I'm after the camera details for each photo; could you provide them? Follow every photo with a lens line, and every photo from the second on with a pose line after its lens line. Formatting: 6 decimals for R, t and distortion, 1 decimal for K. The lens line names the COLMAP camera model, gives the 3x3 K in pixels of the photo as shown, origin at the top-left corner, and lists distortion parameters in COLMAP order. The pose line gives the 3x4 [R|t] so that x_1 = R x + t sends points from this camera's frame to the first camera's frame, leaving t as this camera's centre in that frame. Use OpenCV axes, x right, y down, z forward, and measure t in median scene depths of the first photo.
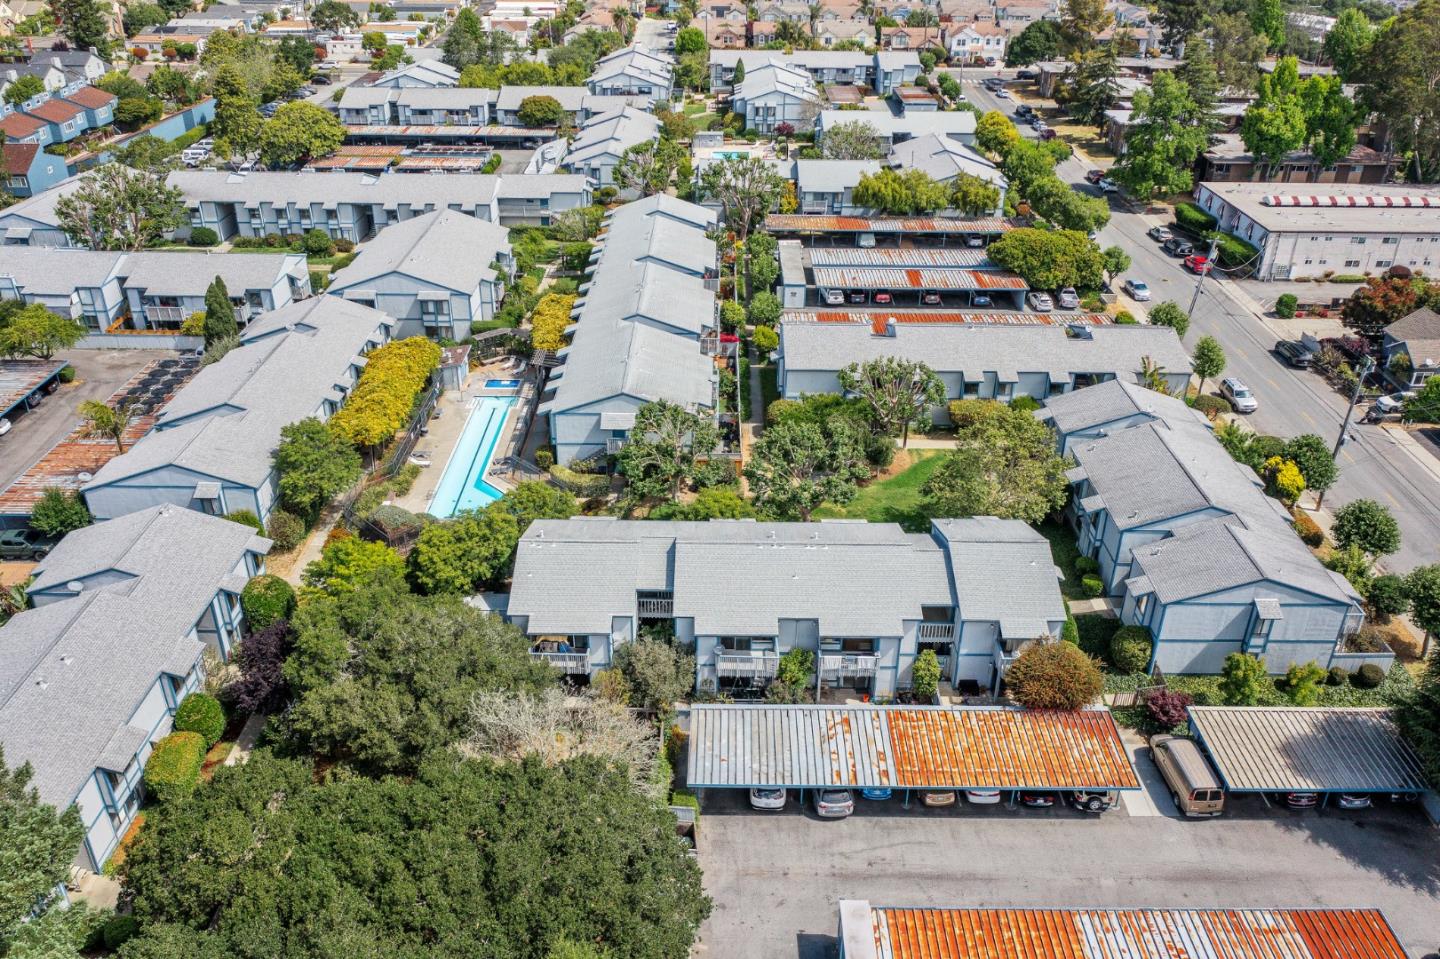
lens RADIAL K [[1134.5, 0, 720.0], [0, 1134.5, 479.5], [0, 0, 1]] dist [-0.013456, 0.007699]
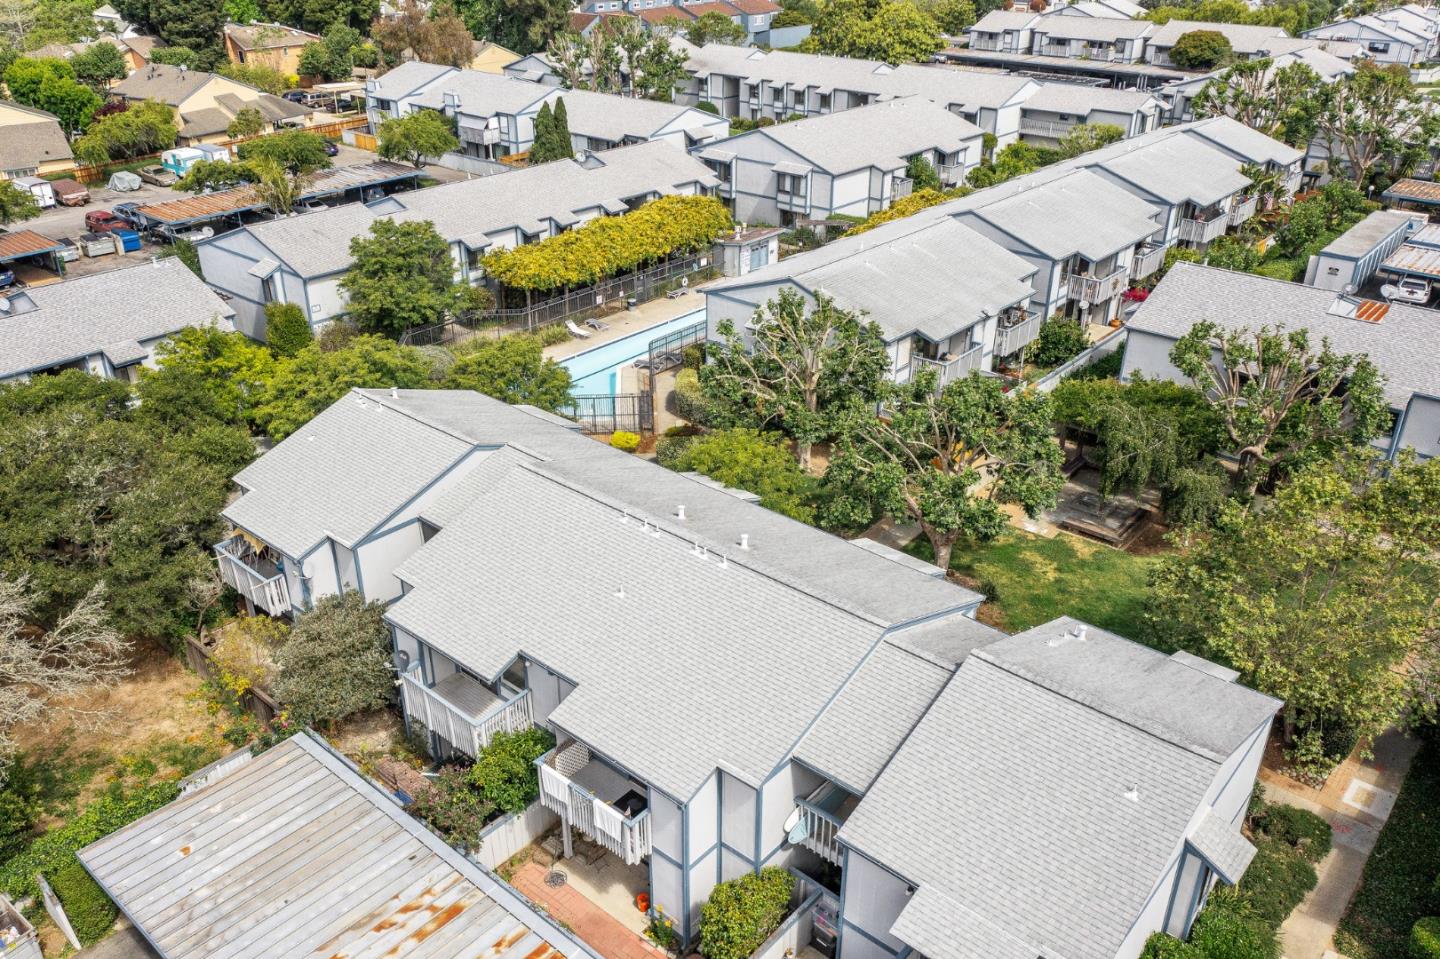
lens RADIAL K [[1134.5, 0, 720.0], [0, 1134.5, 479.5], [0, 0, 1]] dist [-0.013456, 0.007699]
pose [[0.760962, 0.289724, -0.580514, 0.188665], [-0.305625, 0.949336, 0.073172, -0.003620], [0.572303, 0.121738, 0.810956, 0.331122]]
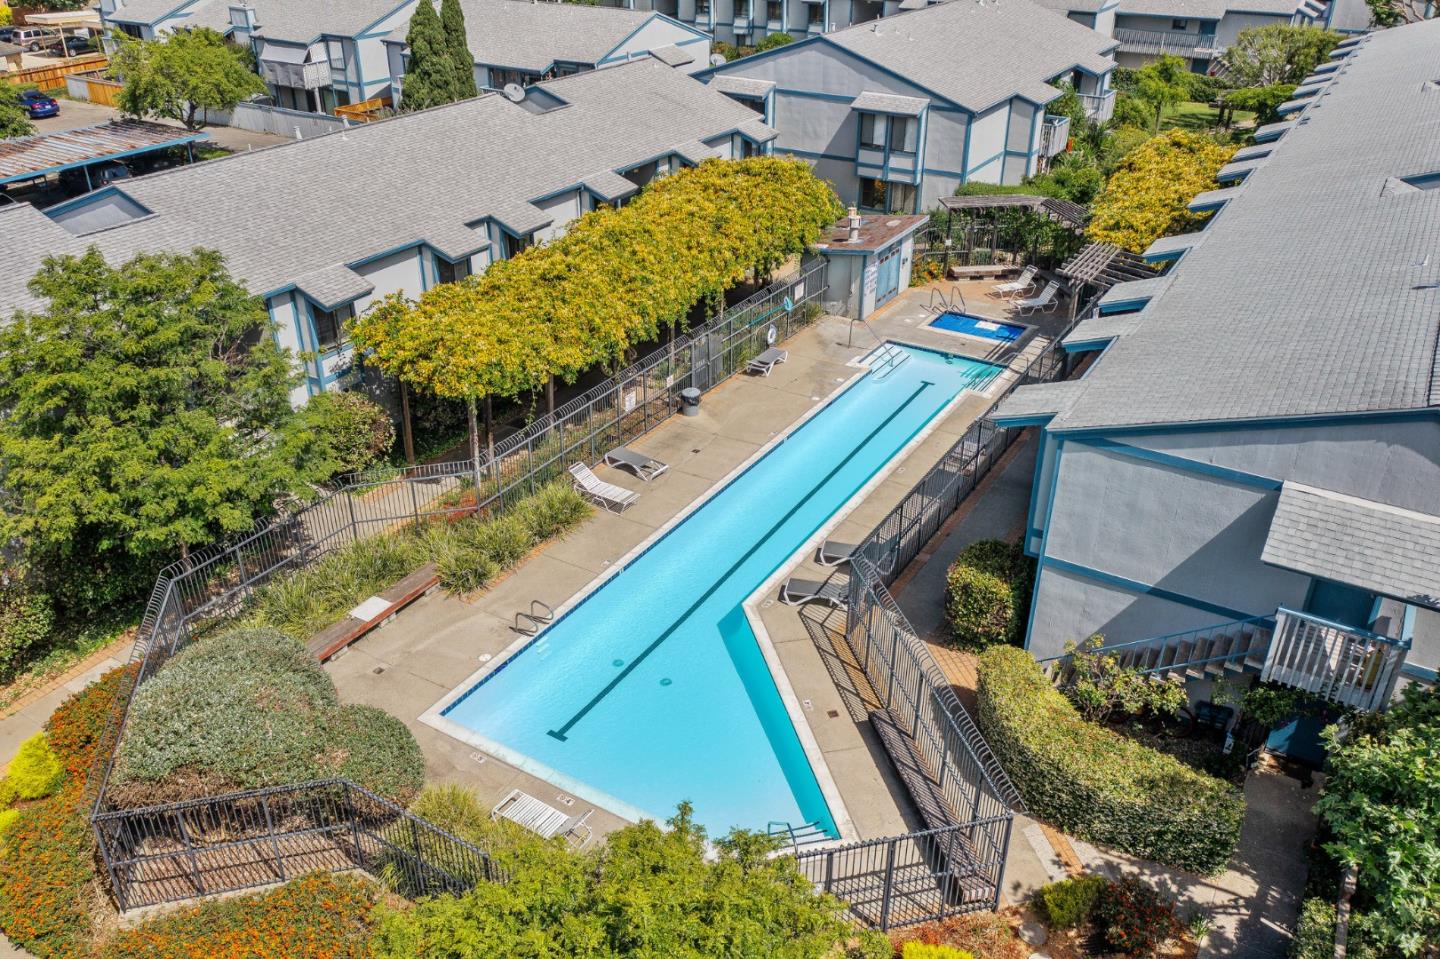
lens RADIAL K [[1134.5, 0, 720.0], [0, 1134.5, 479.5], [0, 0, 1]] dist [-0.013456, 0.007699]
pose [[0.853464, 0.246004, -0.459436, -0.066907], [-0.244143, 0.967588, 0.064565, -0.032527], [0.460428, 0.057064, 0.885861, 0.526241]]
